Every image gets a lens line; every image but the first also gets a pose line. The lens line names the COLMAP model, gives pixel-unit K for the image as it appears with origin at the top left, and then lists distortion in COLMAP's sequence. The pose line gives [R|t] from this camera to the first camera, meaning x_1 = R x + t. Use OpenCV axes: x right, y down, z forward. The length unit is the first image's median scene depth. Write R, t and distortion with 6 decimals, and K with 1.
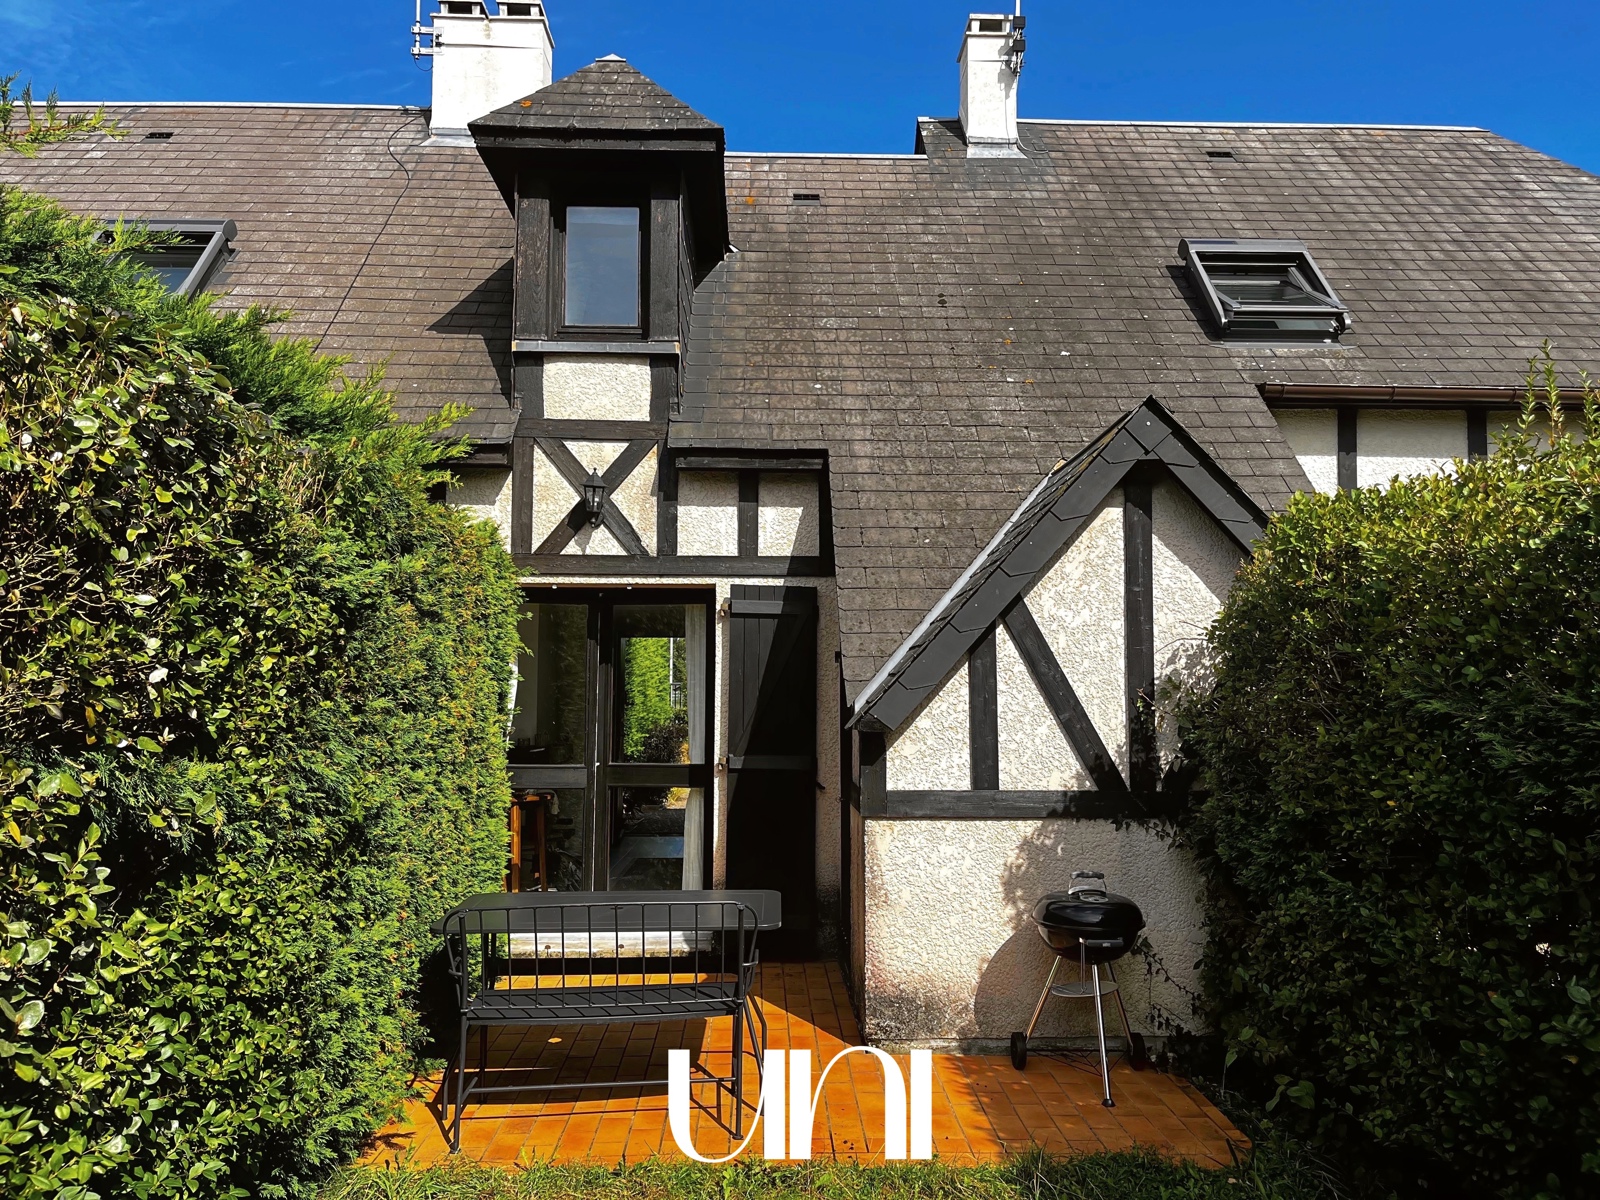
lens RADIAL K [[1222.1, 0, 804.9], [0, 1222.1, 614.1], [0, 0, 1]] dist [0.069284, -0.087064]
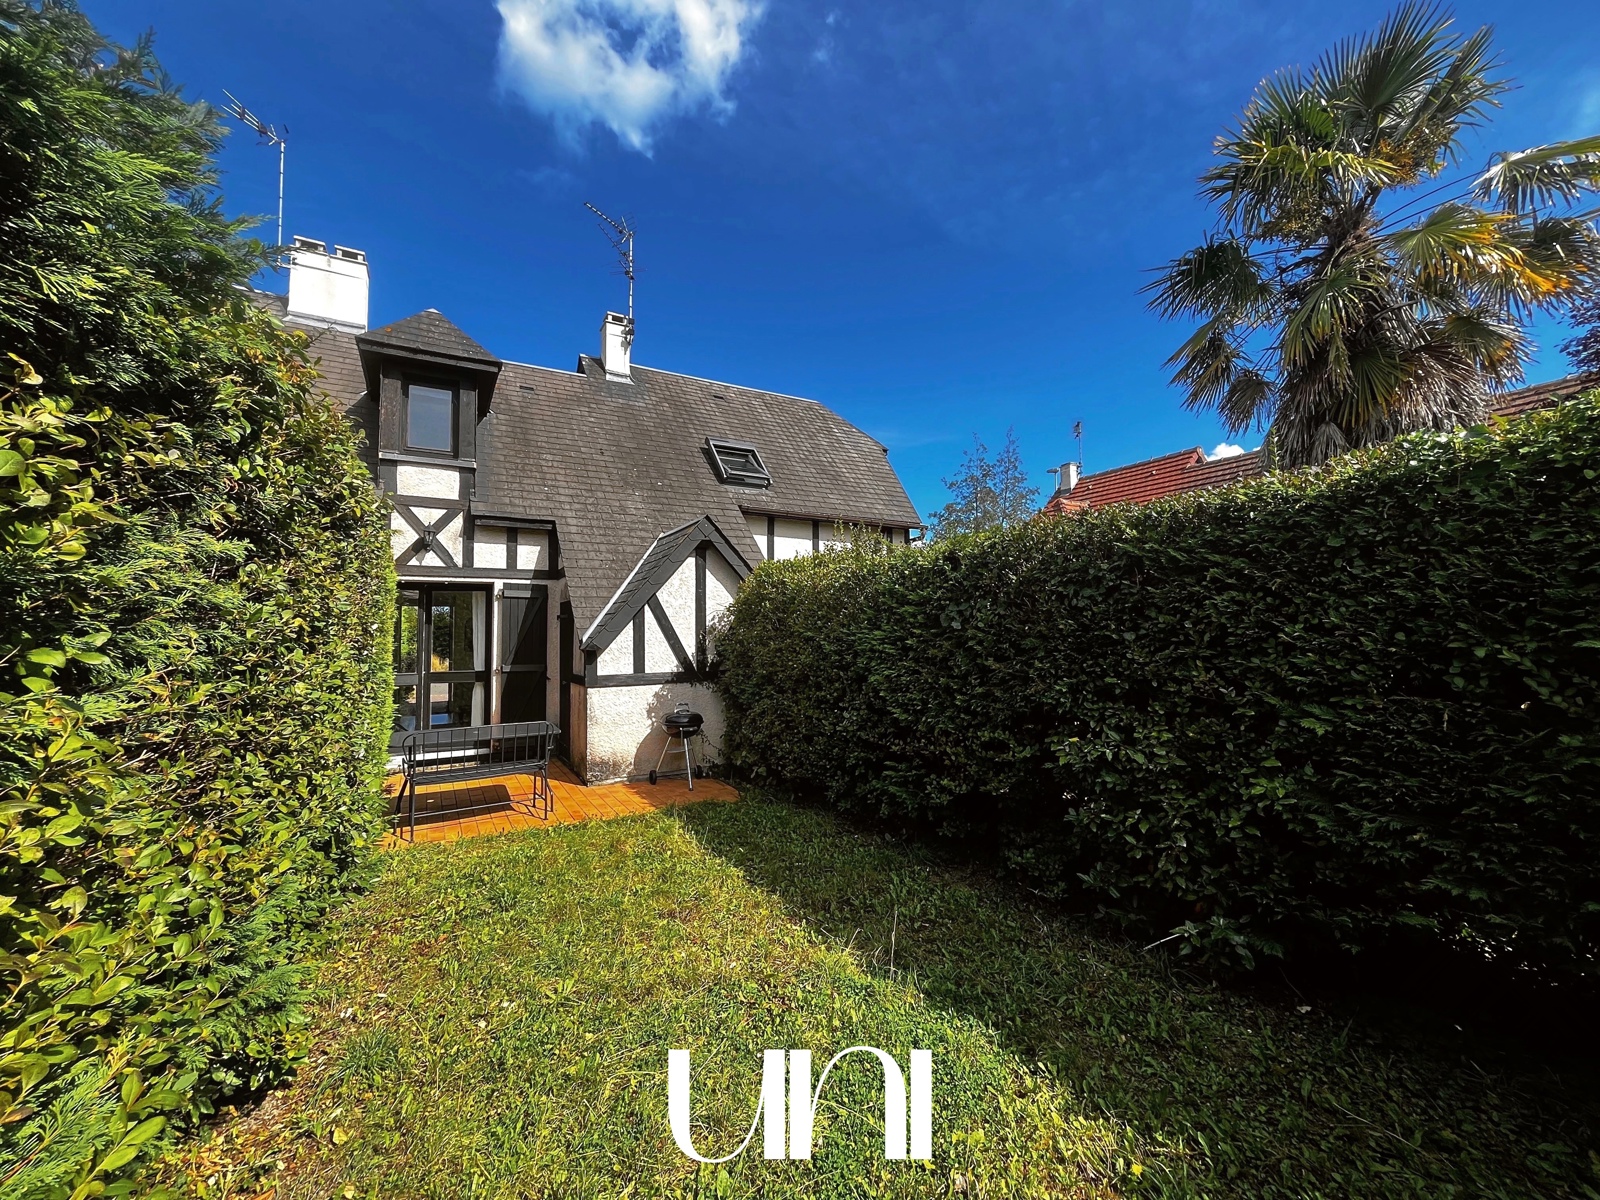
lens RADIAL K [[649.4, 0, 802.7], [0, 649.4, 597.9], [0, 0, 1]] dist [0.001931, 0.000639]
pose [[0.883111, 0.014008, 0.468955, -0.167963], [-0.017107, 0.999851, 0.002349, -0.012409], [-0.468852, -0.010097, 0.883219, -0.270631]]
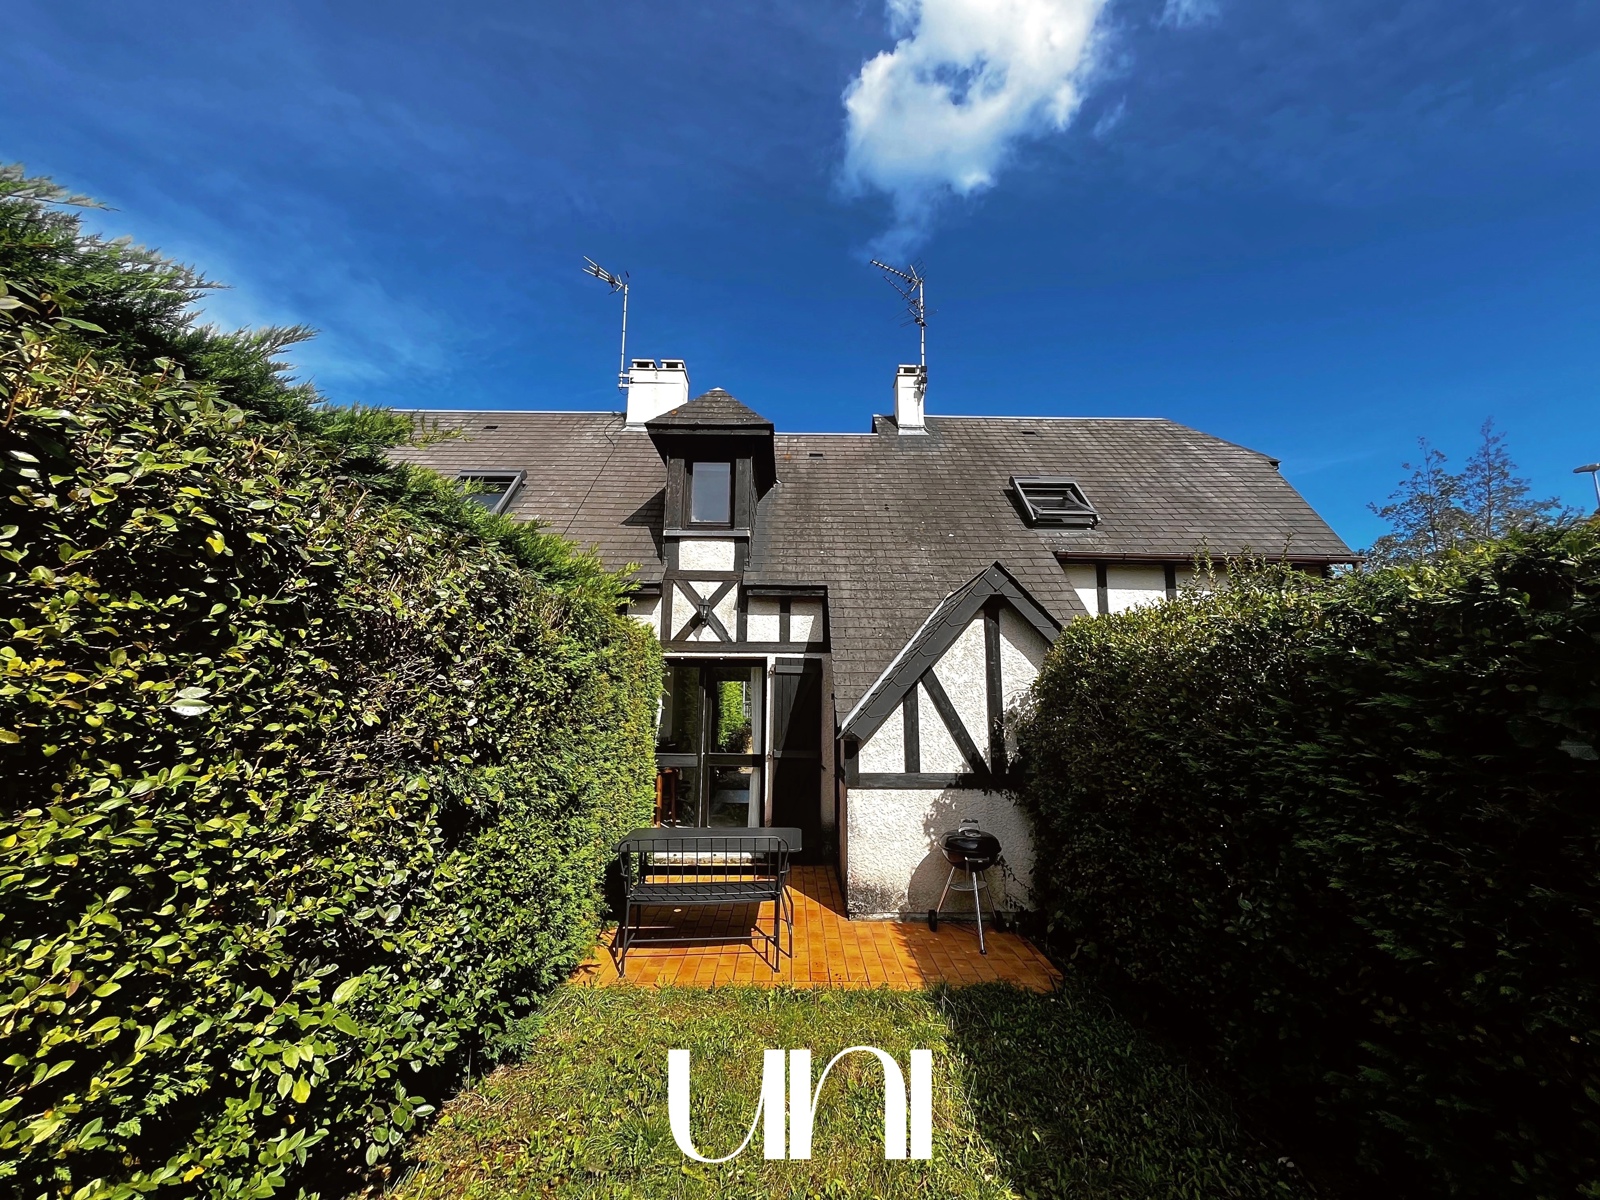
lens RADIAL K [[649.4, 0, 799.7], [0, 649.4, 599.8], [0, 0, 1]] dist [0.001931, 0.000639]
pose [[0.999687, 0.000454, -0.025010, 0.001968], [-0.002908, 0.995166, -0.098163, -0.018397], [0.024844, 0.098205, 0.994856, 0.000687]]
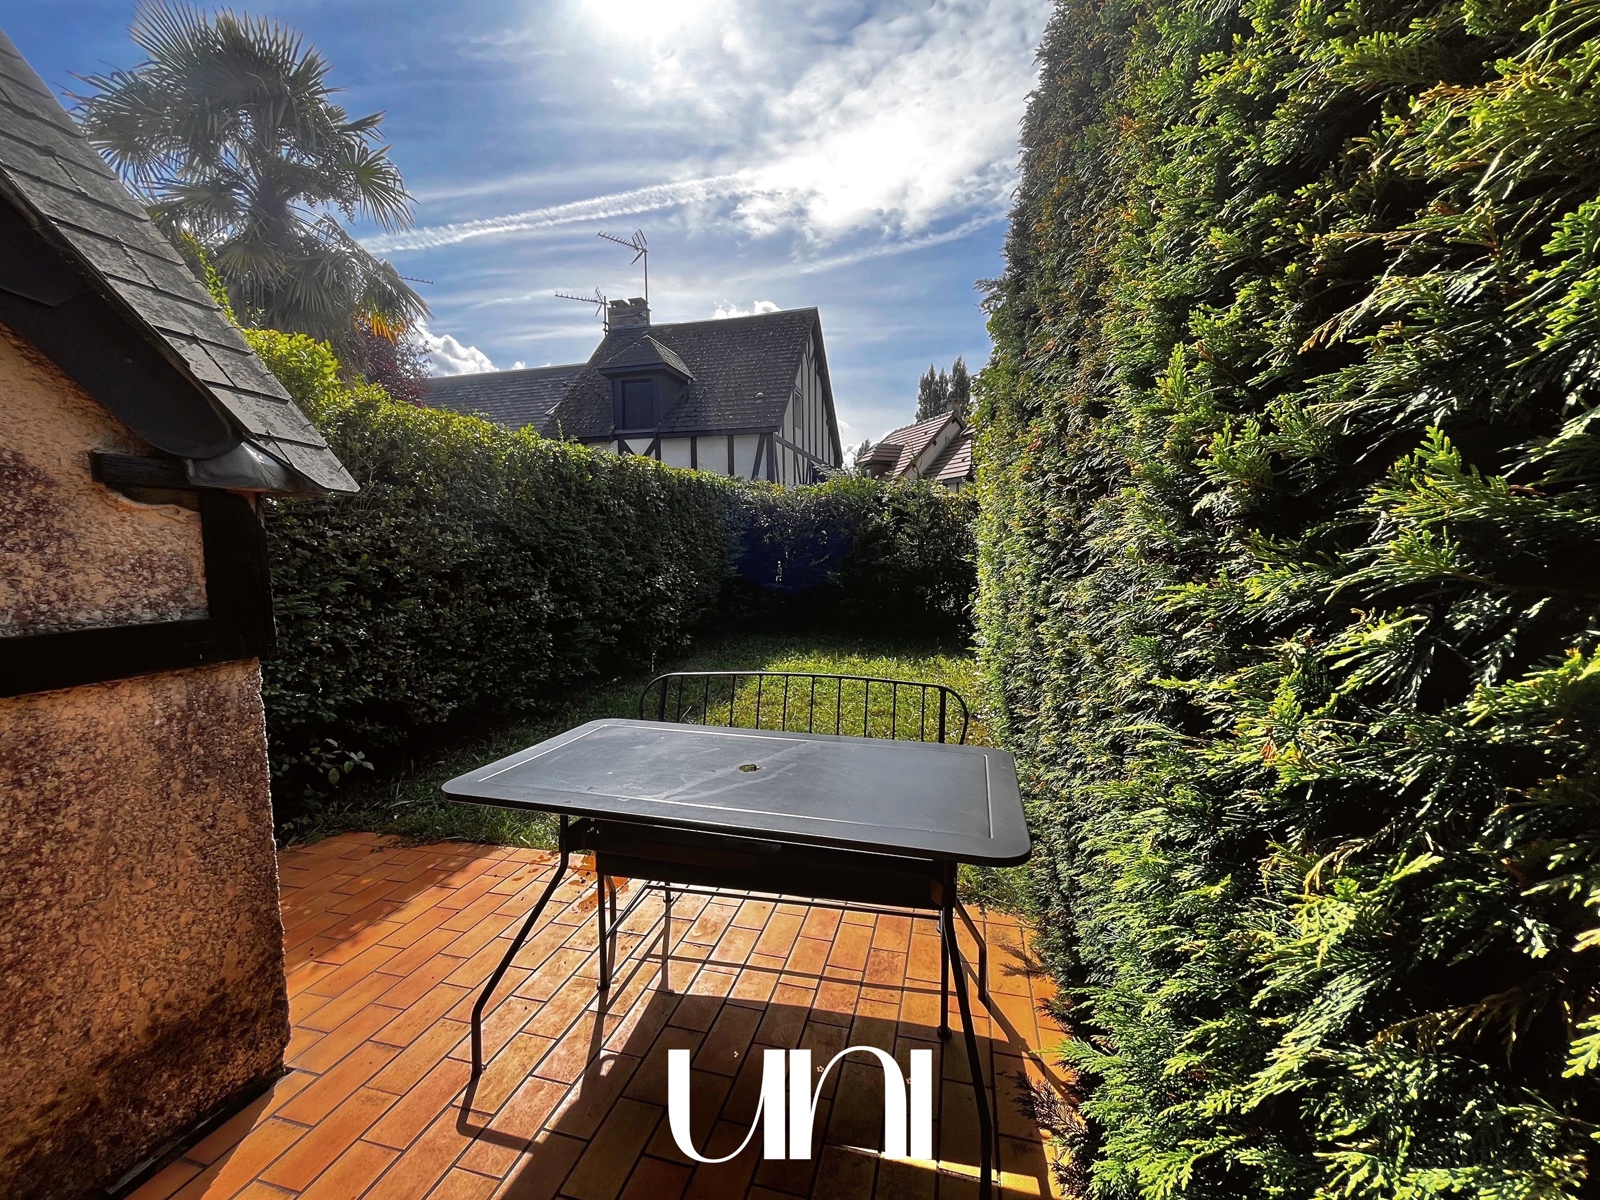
lens RADIAL K [[649.4, 0, 801.8], [0, 649.4, 599.7], [0, 0, 1]] dist [0.001931, 0.000639]
pose [[-0.959230, -0.022312, 0.281743, -0.241913], [-0.019427, 0.999726, 0.013029, 0.130516], [-0.281957, 0.007024, -0.959401, 1.167730]]
